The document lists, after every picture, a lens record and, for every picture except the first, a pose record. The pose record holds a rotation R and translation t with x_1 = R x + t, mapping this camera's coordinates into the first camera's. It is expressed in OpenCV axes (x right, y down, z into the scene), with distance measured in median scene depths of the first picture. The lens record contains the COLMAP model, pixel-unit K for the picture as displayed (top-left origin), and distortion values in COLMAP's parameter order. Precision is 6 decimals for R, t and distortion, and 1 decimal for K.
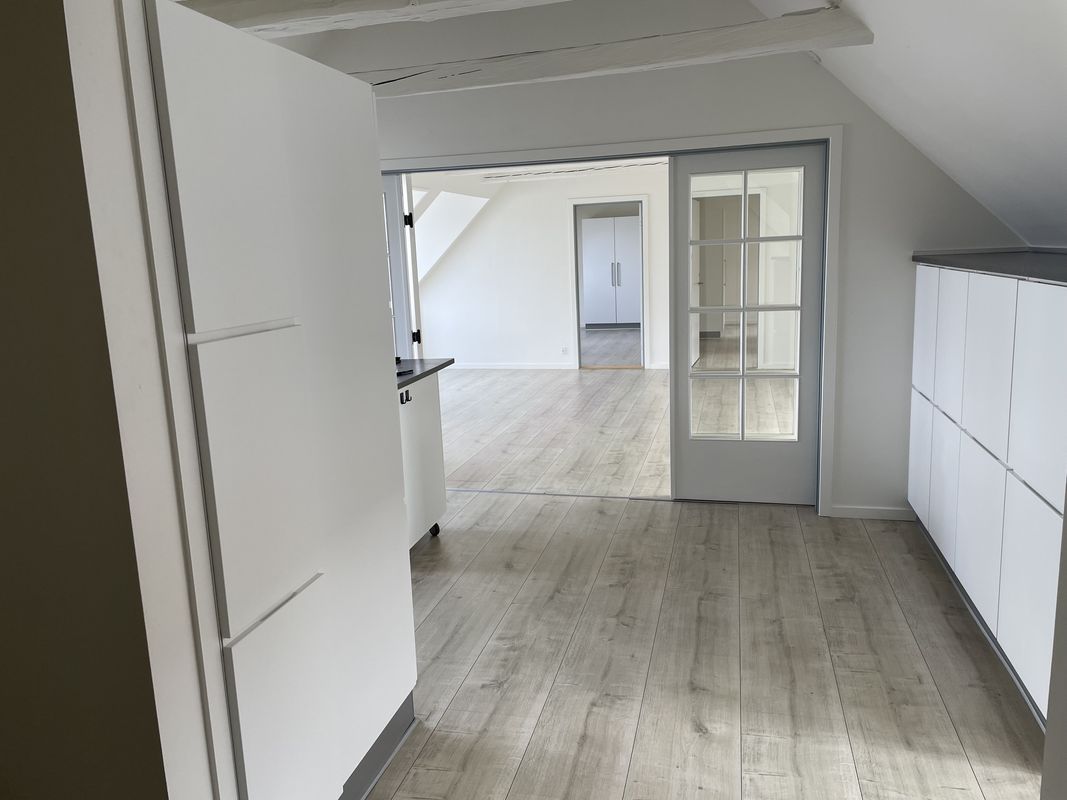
lens RADIAL K [[805.5, 0, 533.5], [0, 805.5, 400.0], [0, 0, 1]] dist [0.065121, -0.000299]
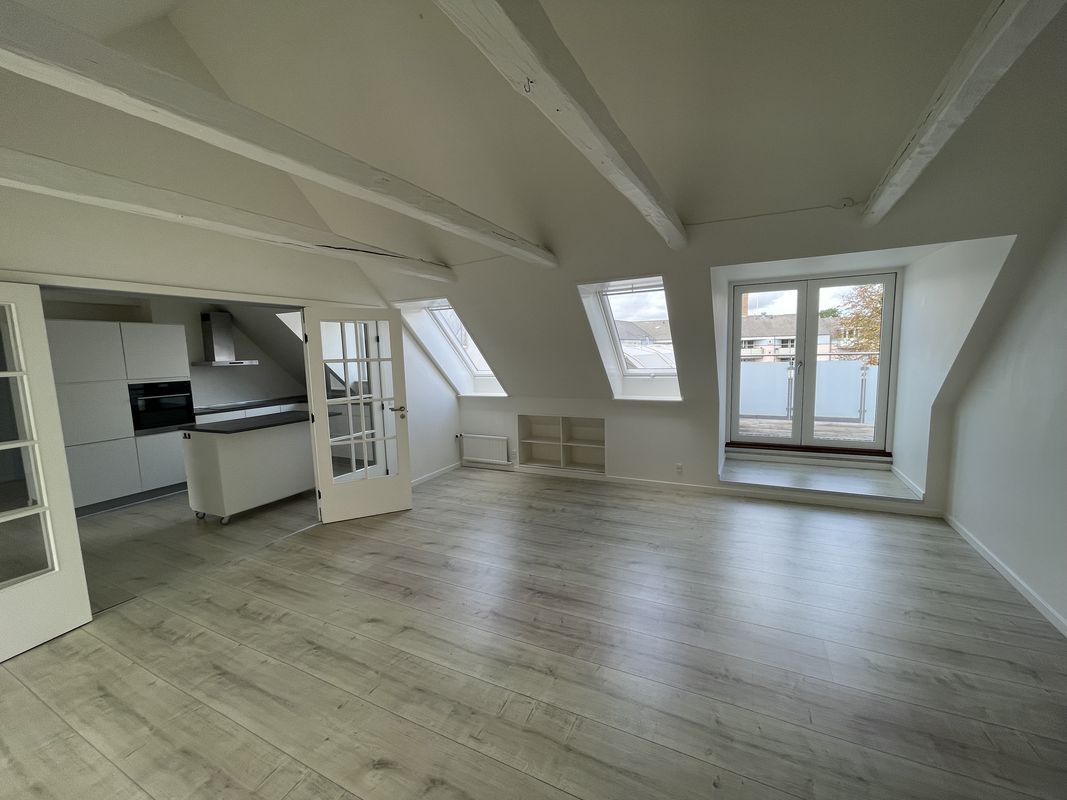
lens RADIAL K [[432.5, 0, 535.8], [0, 432.5, 401.0], [0, 0, 1]] dist [-0.000920, -0.000393]
pose [[-0.212038, 0.161123, -0.963887, 0.282126], [-0.142398, 0.970694, 0.193586, -0.174618], [0.966831, 0.178303, -0.182881, 0.847154]]
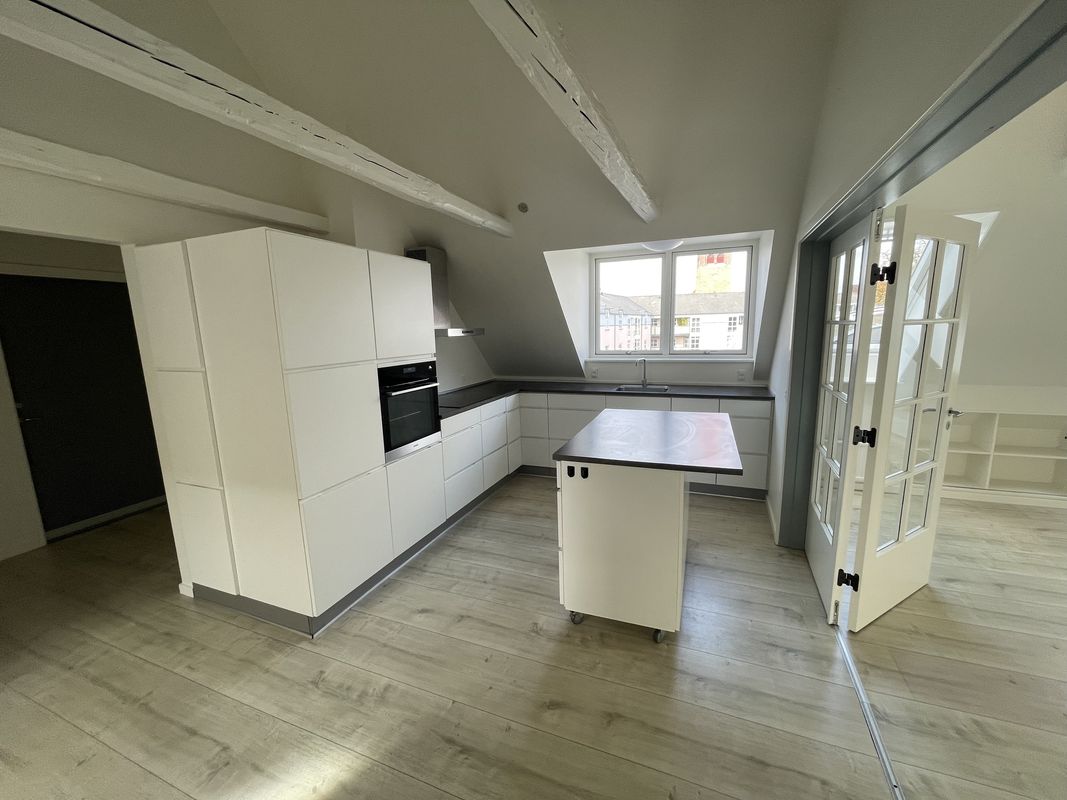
lens RADIAL K [[430.6, 0, 534.6], [0, 430.6, 400.5], [0, 0, 1]] dist [-0.001890, -0.000221]
pose [[-0.134700, 0.214154, -0.967468, 0.145096], [-0.151023, 0.960522, 0.233643, -0.086264], [0.979310, 0.177582, -0.097040, 0.414617]]
